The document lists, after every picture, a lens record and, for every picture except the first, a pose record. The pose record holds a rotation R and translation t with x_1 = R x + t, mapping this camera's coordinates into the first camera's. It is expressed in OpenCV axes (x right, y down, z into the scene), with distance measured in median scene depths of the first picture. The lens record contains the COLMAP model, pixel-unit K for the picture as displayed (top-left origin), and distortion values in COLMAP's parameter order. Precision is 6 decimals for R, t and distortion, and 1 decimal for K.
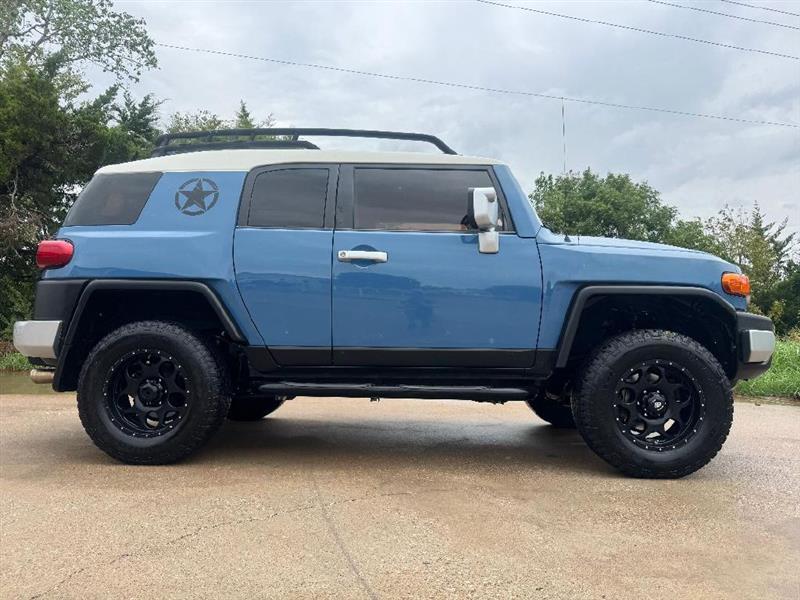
lens RADIAL K [[574.8, 0, 400.8], [0, 574.8, 320.5], [0, 0, 1]] dist [0.016927, 0.000028]
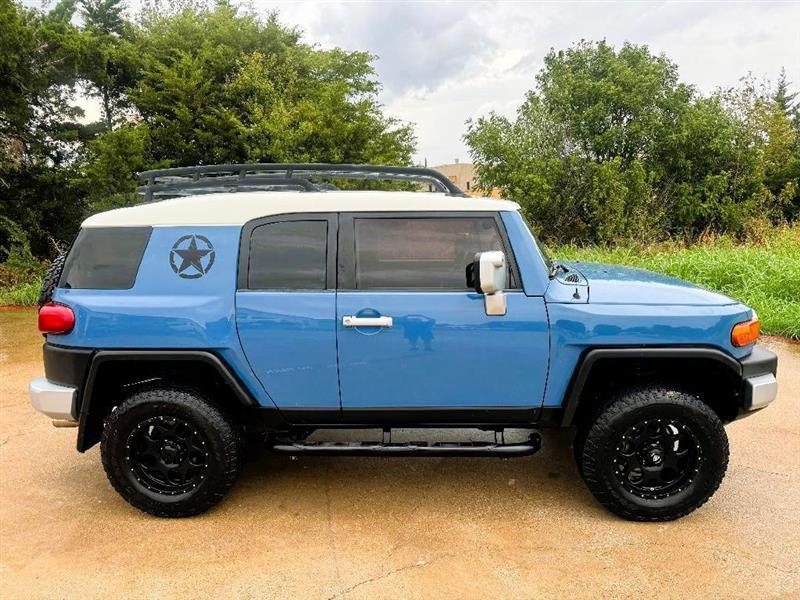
lens RADIAL K [[571.8, 0, 399.6], [0, 571.8, 304.6], [0, 0, 1]] dist [0.019318, -0.005334]
pose [[0.999508, -0.029709, -0.010047, -0.000553], [0.031254, 0.970109, 0.240650, -0.363176], [0.002598, -0.240845, 0.970560, 0.053257]]
